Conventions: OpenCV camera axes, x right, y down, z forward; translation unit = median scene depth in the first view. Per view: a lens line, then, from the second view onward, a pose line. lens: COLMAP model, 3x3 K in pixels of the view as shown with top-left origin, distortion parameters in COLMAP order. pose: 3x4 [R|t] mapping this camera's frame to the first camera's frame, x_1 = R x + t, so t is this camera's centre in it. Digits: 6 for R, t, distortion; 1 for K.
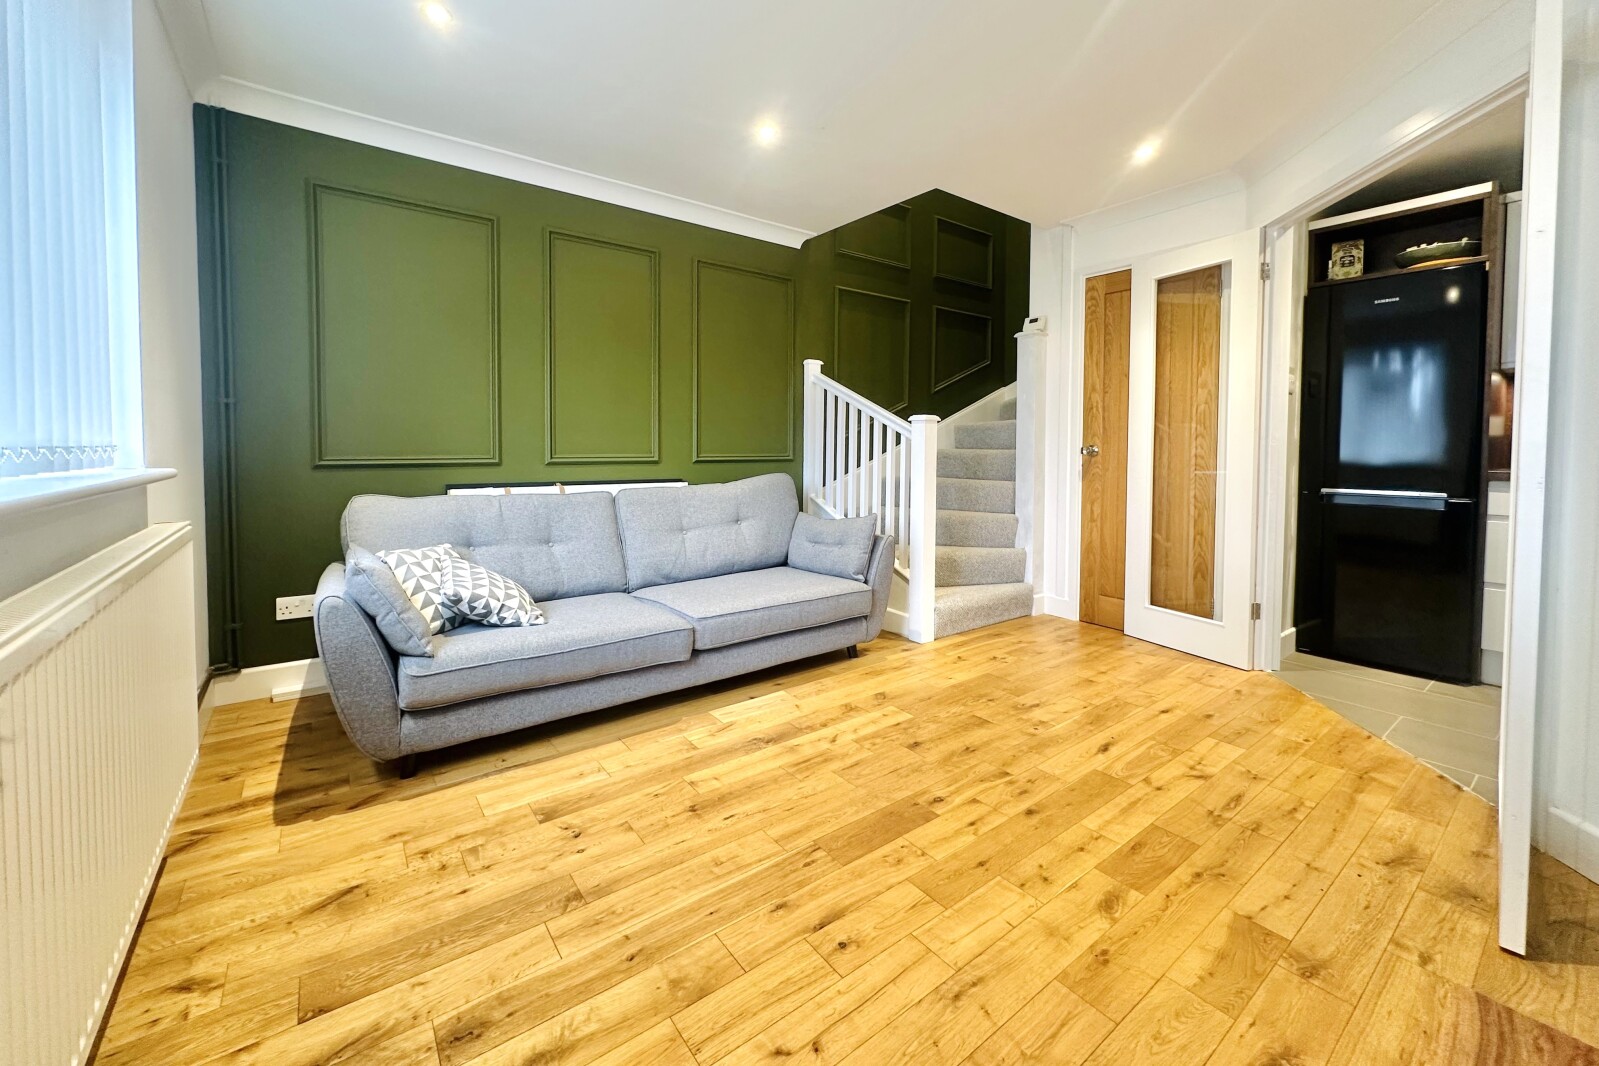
lens RADIAL K [[637.4, 0, 798.9], [0, 637.4, 467.3], [0, 0, 1]] dist [-0.002084, -0.000014]
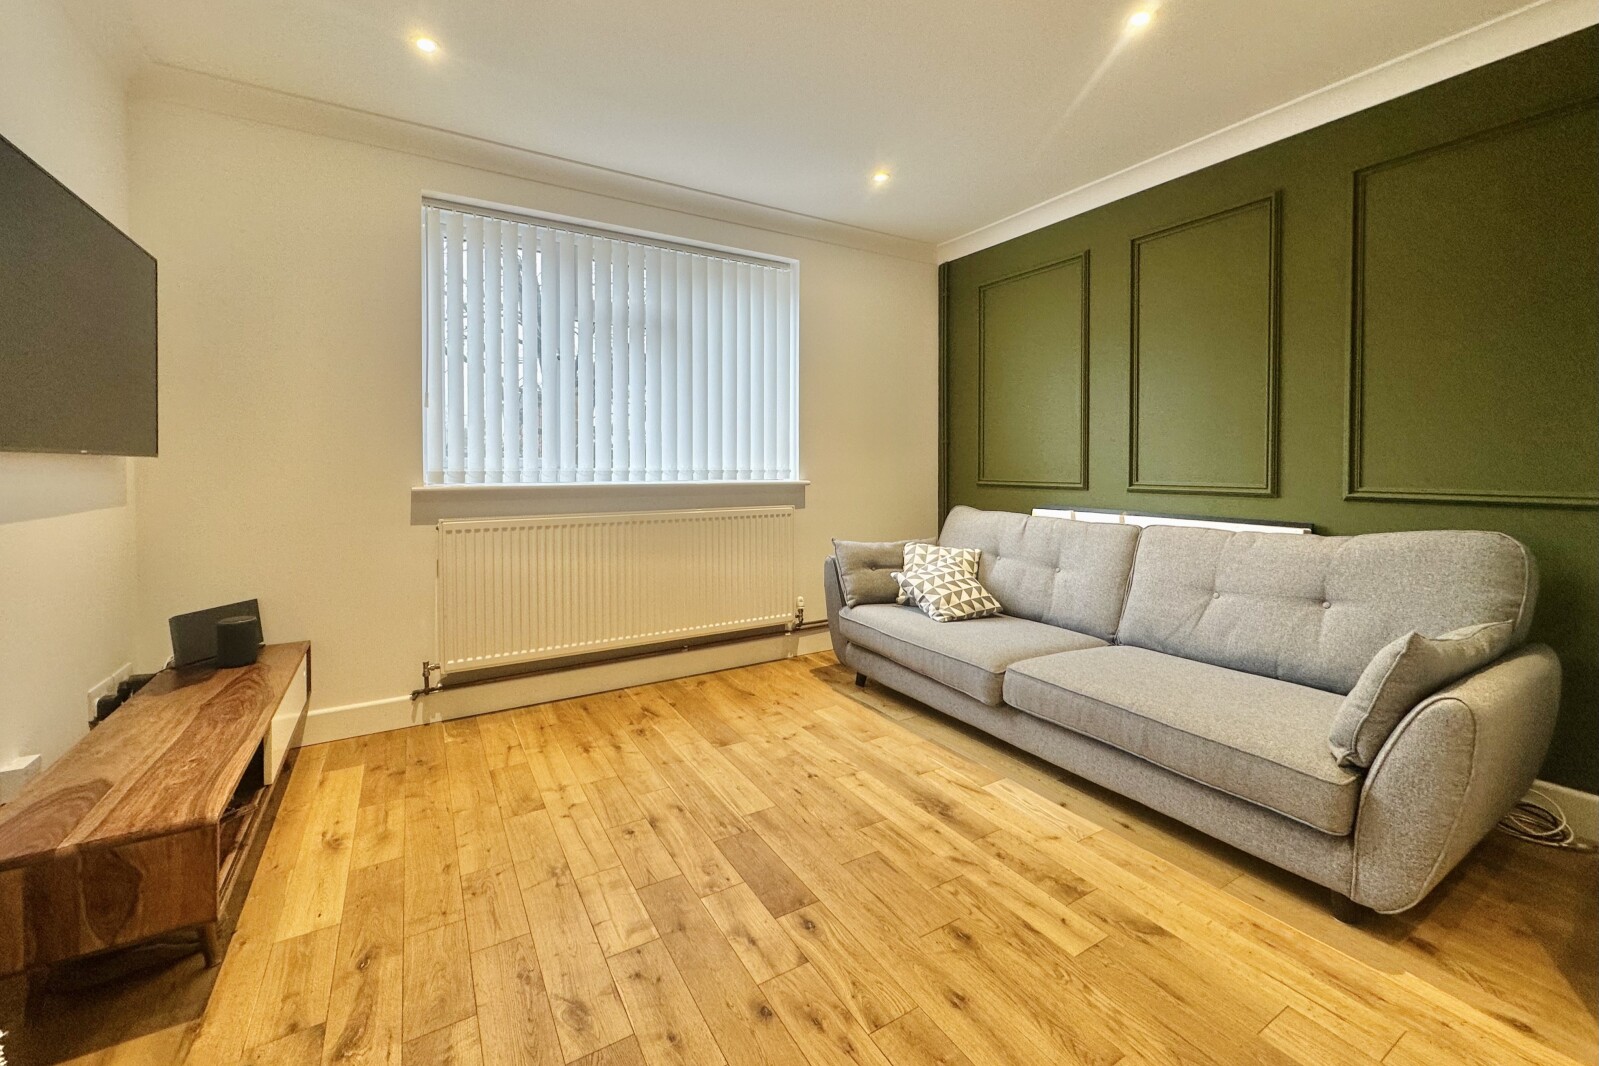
lens RADIAL K [[646.7, 0, 797.2], [0, 646.7, 474.4], [0, 0, 1]] dist [0.001542, 0.000161]
pose [[-0.104112, 0.013148, -0.994479, 0.848298], [-0.035256, 0.999235, 0.016902, -0.040690], [0.993940, 0.036821, -0.103569, 0.879669]]
